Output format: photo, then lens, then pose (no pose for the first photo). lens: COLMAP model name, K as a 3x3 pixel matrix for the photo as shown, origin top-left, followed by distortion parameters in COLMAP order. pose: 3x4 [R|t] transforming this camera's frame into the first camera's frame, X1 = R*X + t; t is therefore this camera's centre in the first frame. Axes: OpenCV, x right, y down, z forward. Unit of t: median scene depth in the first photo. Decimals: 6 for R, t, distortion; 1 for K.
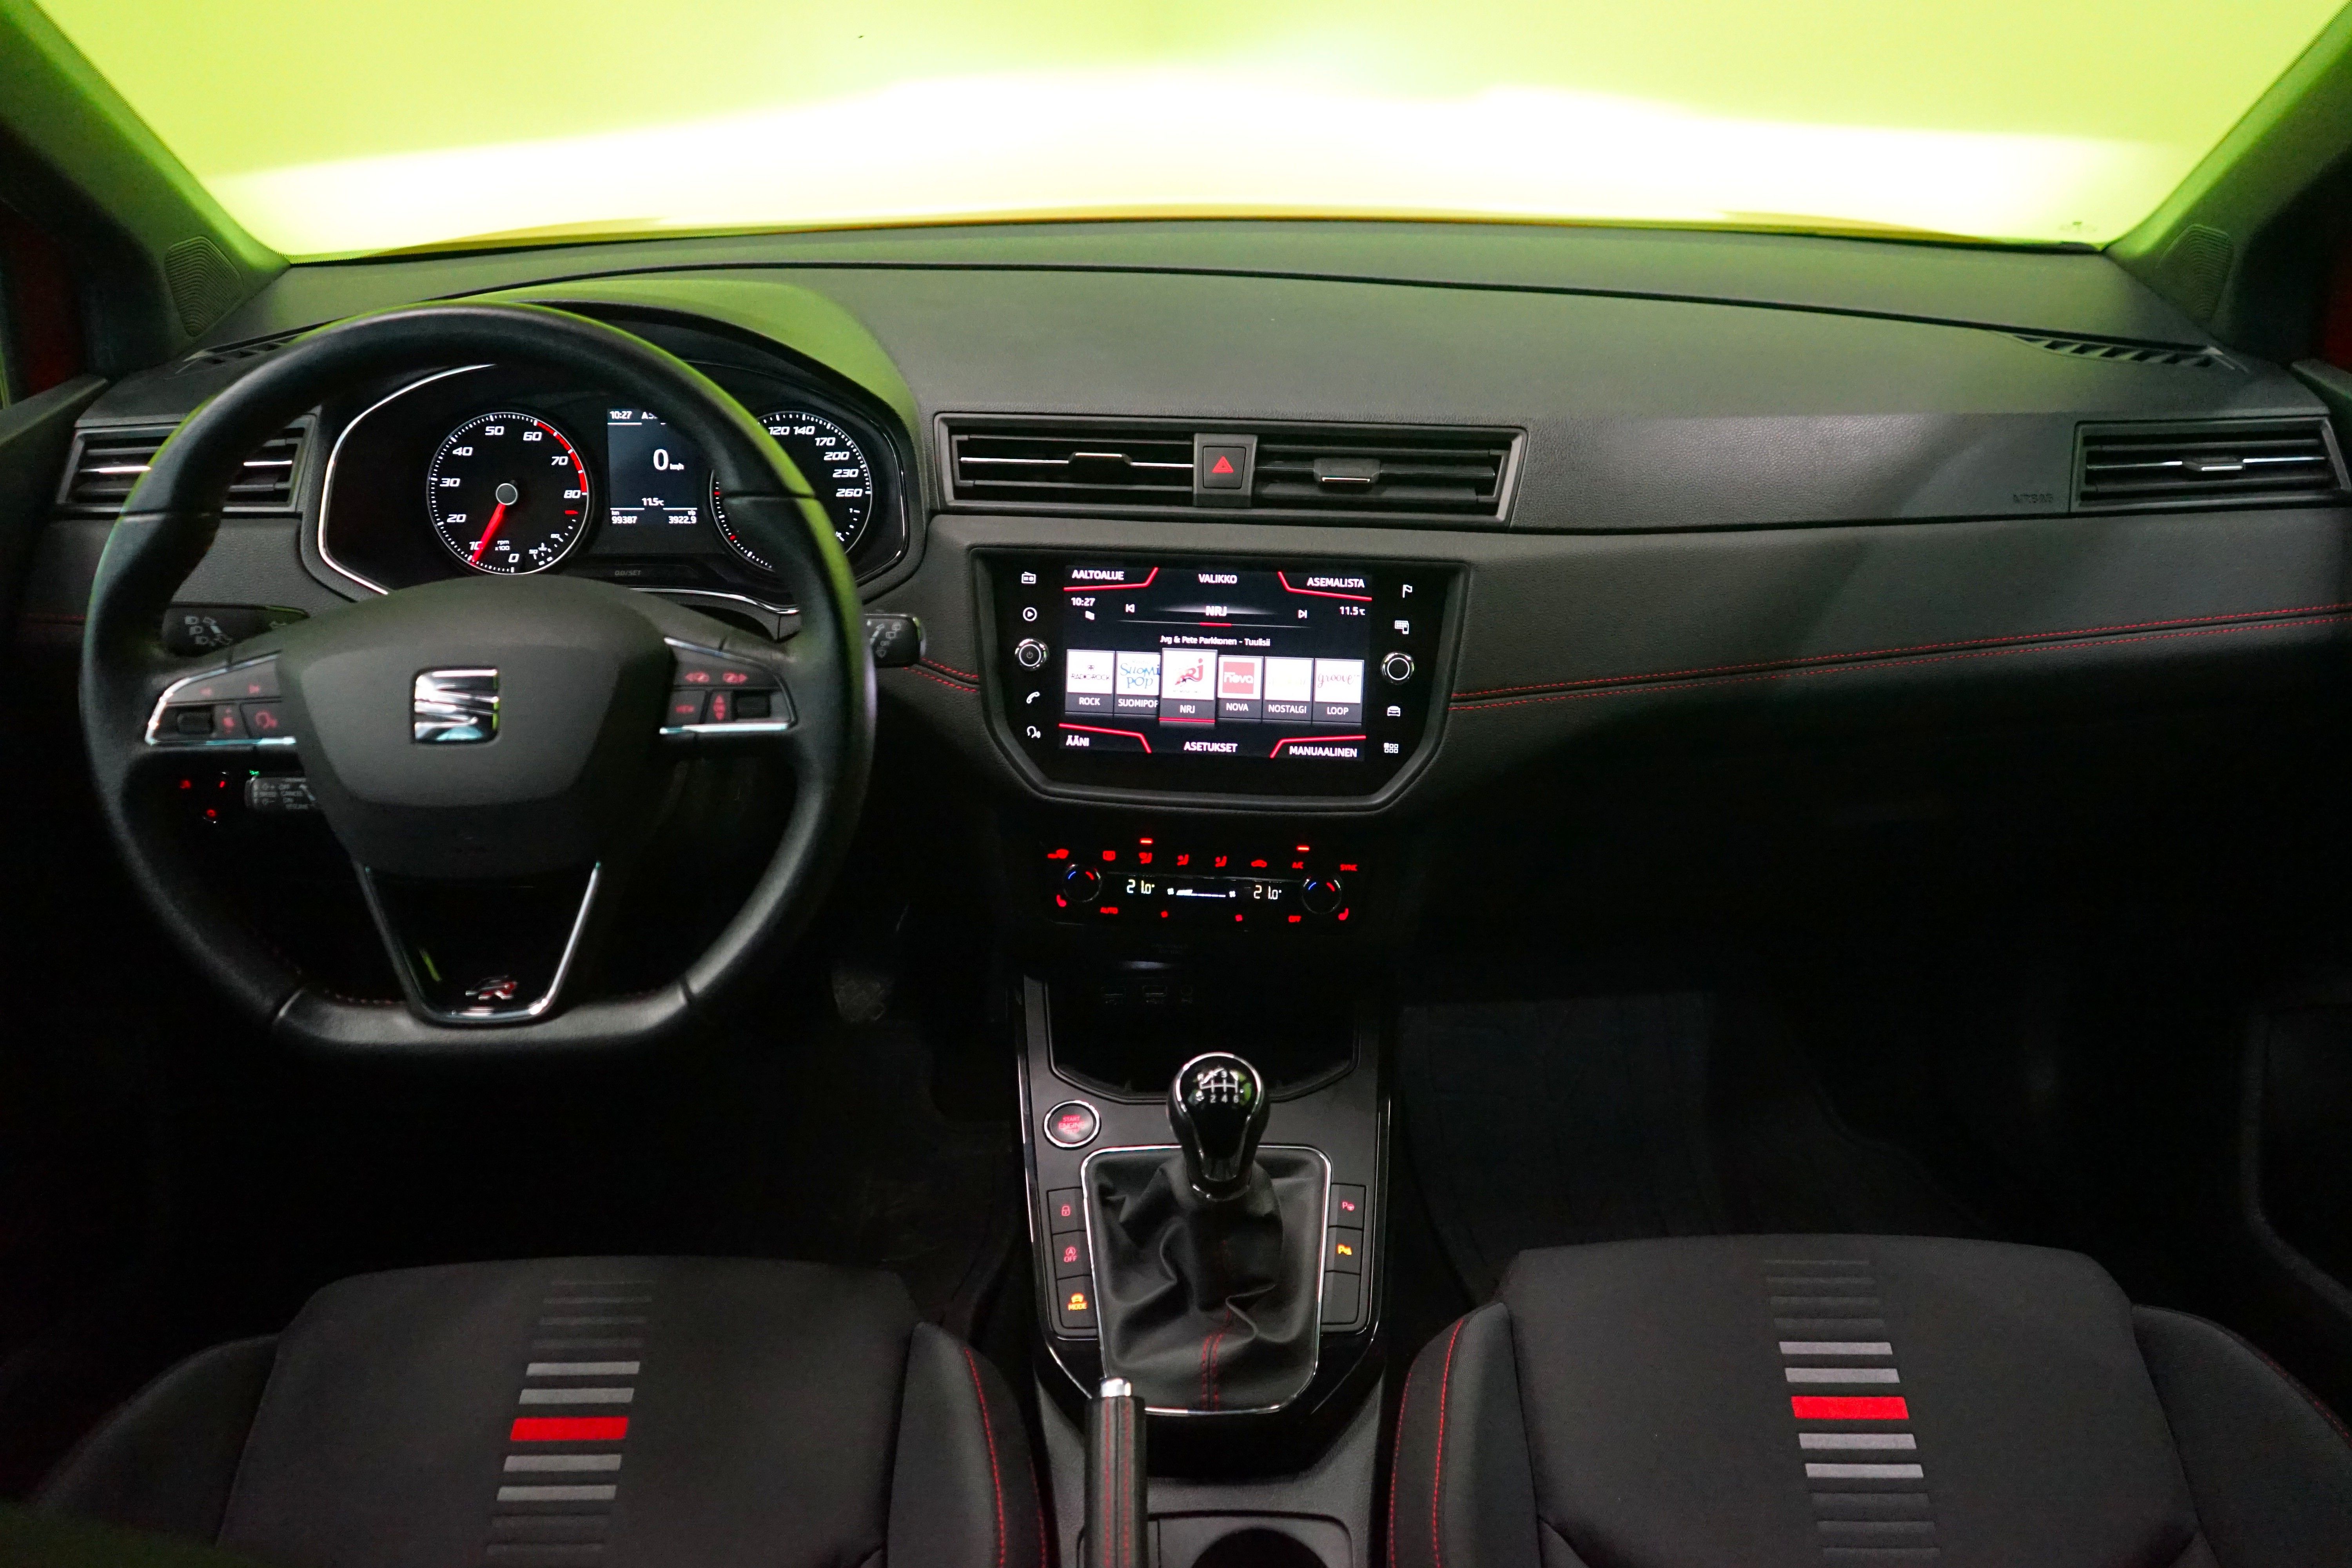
lens RADIAL K [[1905.9, 0, 1176.0], [0, 1905.9, 784.0], [0, 0, 1]] dist [0.034156, -0.001430]
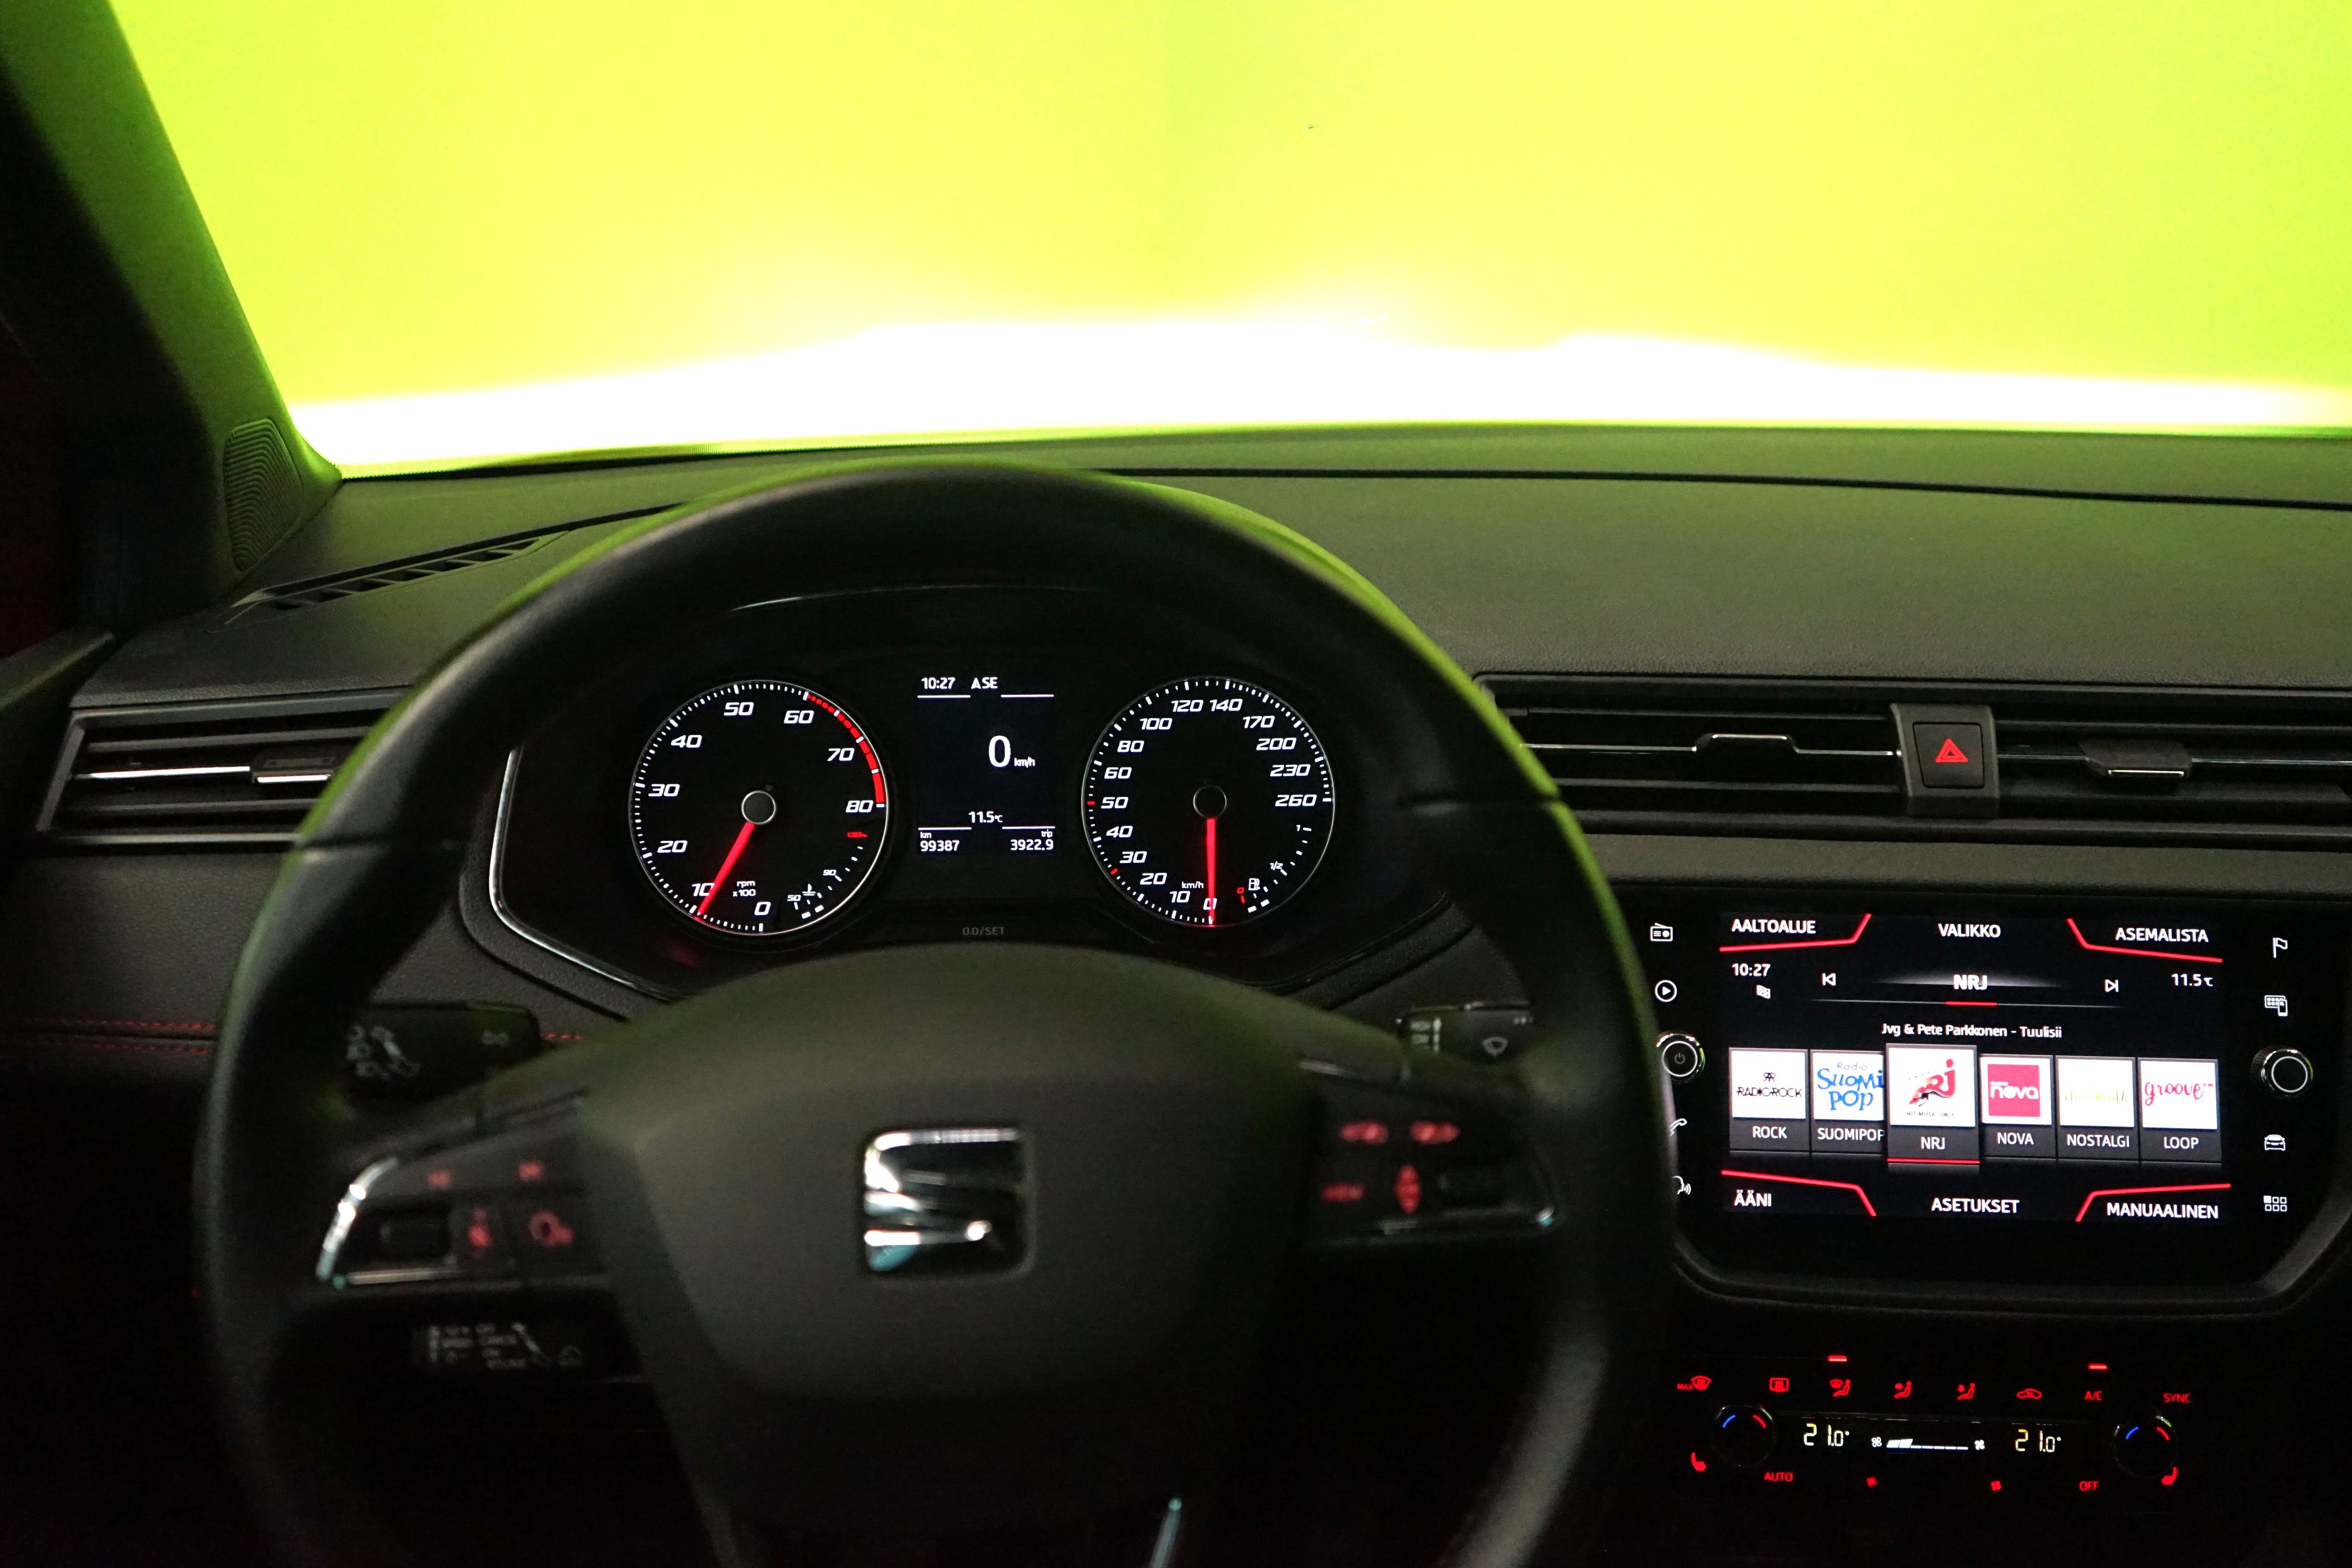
lens RADIAL K [[2131.1, 0, 1176.0], [0, 2131.1, 784.0], [0, 0, 1]] dist [0.007141, 0.023507]
pose [[0.996715, -0.005979, 0.080769, -0.289417], [0.019027, 0.986645, -0.161769, -0.046470], [-0.078724, 0.162774, 0.983518, 0.323011]]
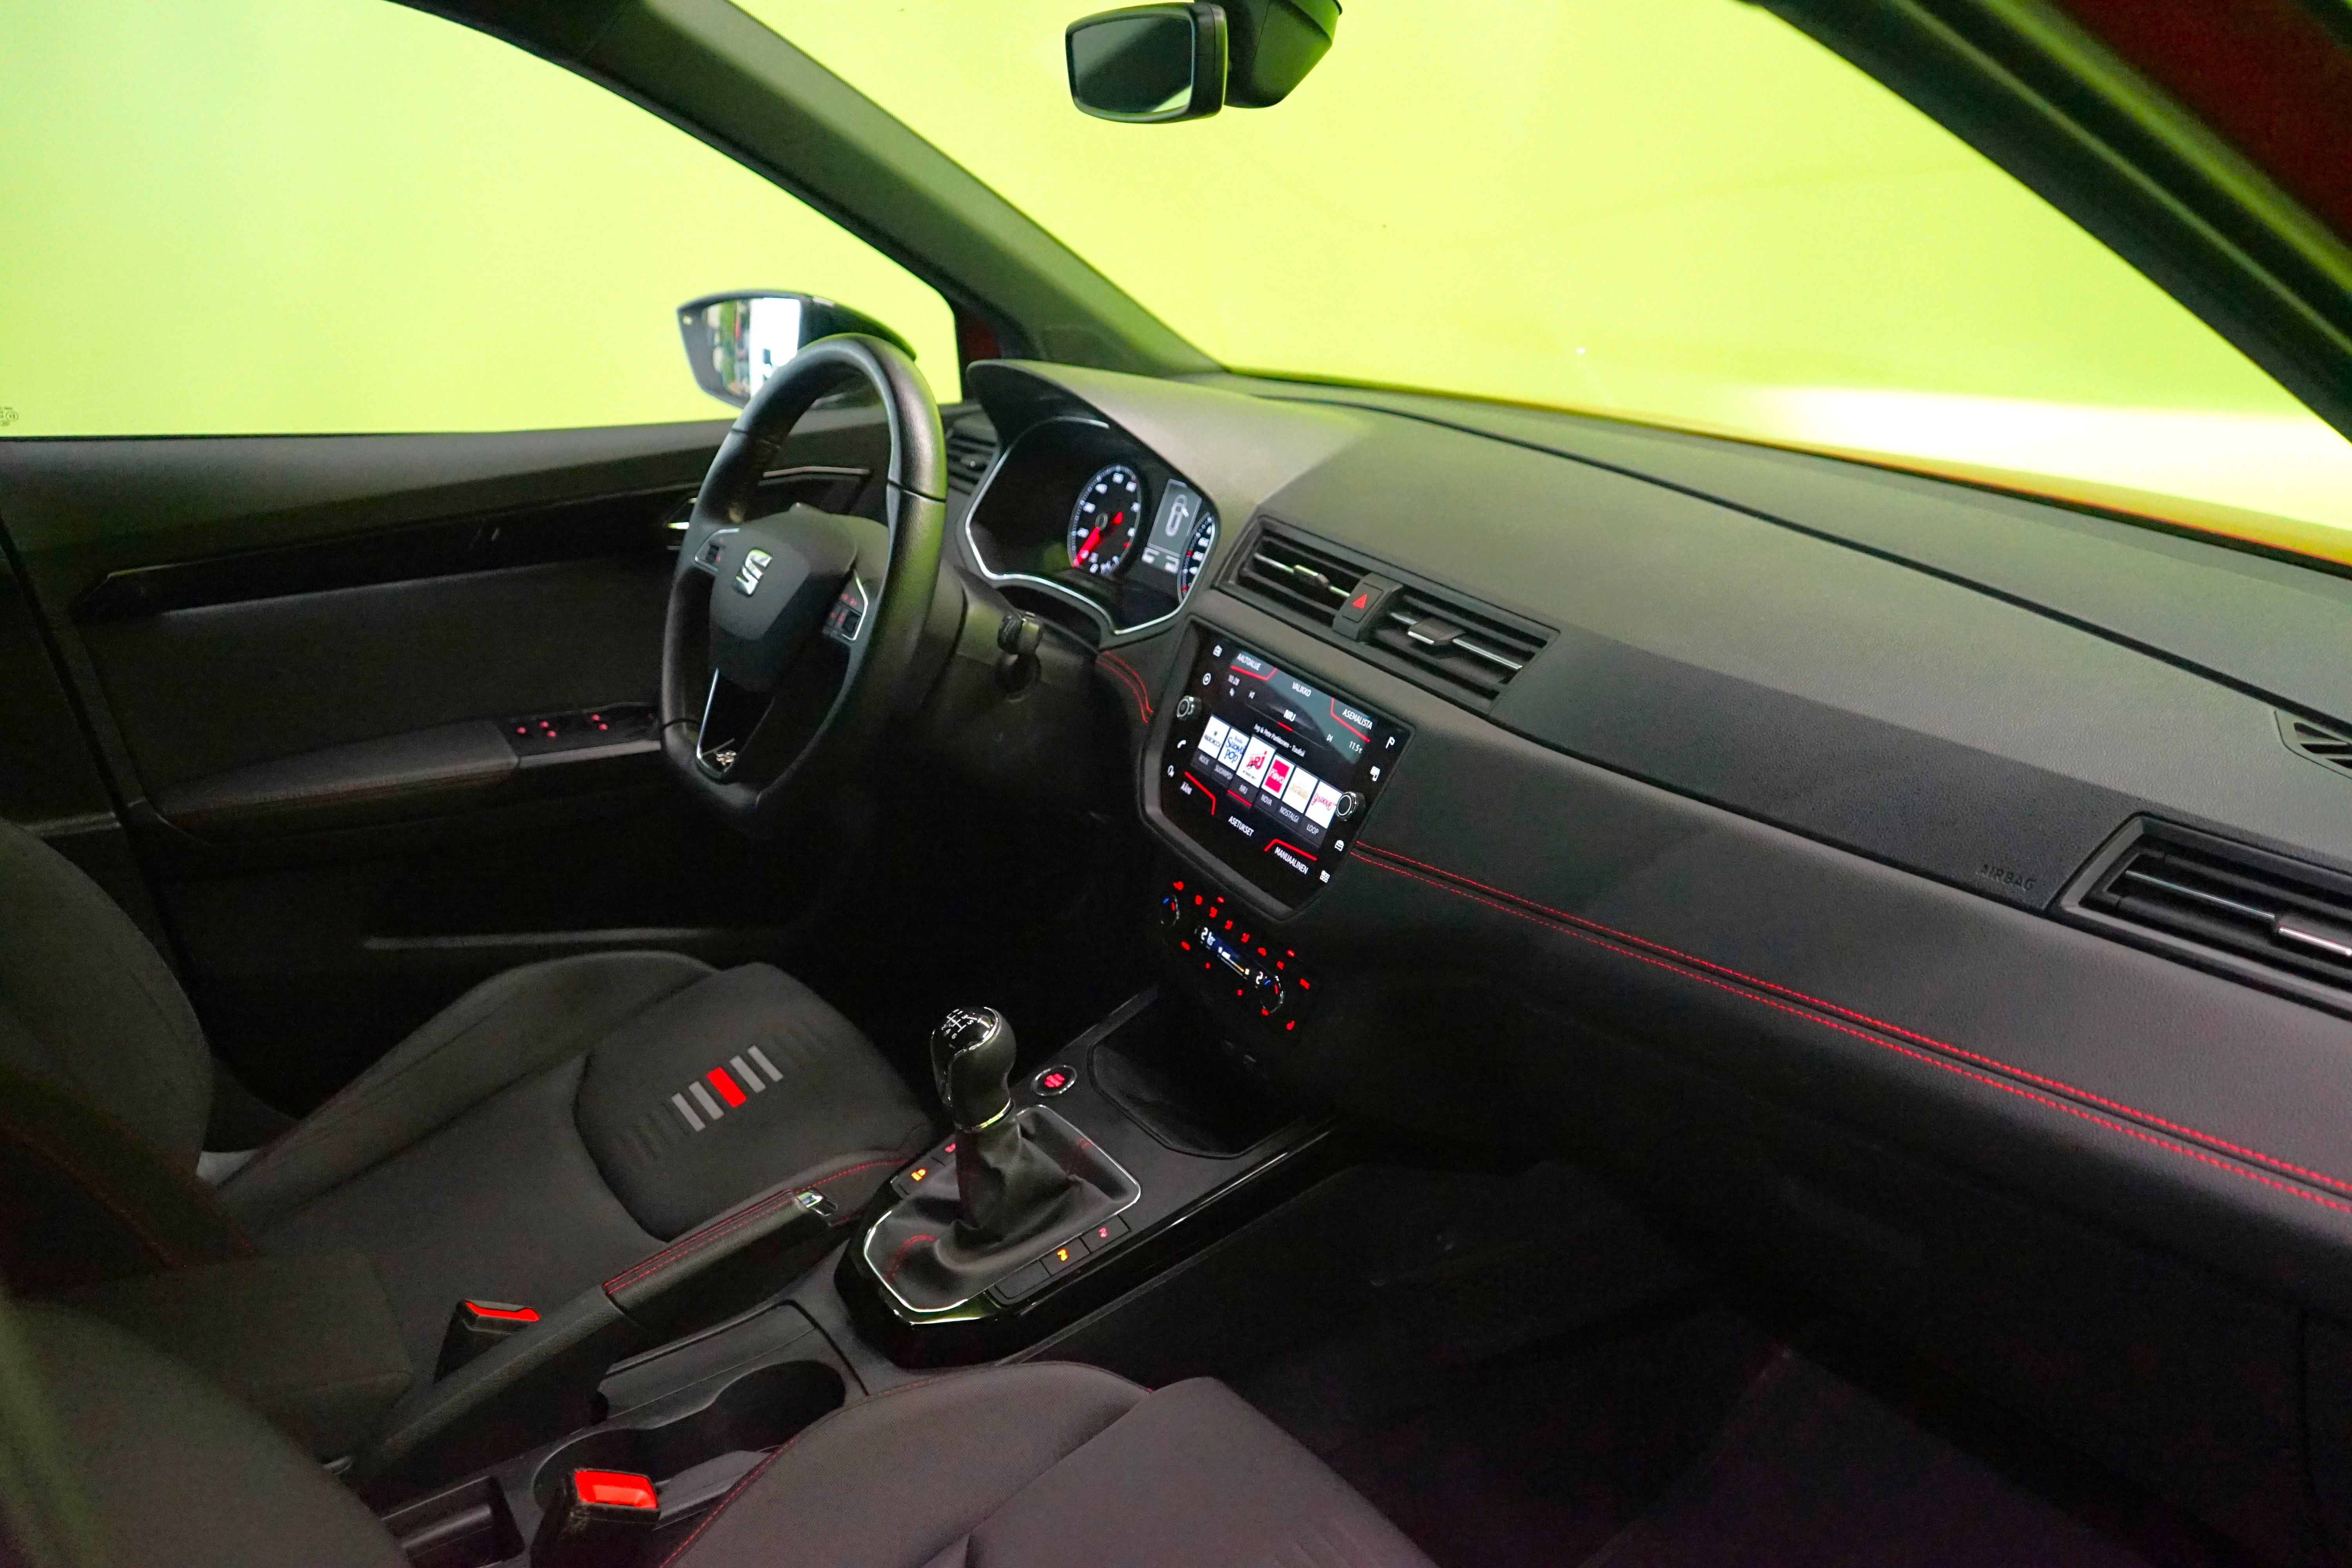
lens RADIAL K [[1905.9, 0, 1176.0], [0, 1905.9, 784.0], [0, 0, 1]] dist [0.034156, -0.001430]
pose [[0.539946, 0.296082, -0.787905, 0.869950], [-0.390031, 0.917534, 0.077508, -0.113530], [0.745878, 0.265457, 0.610900, 0.275036]]
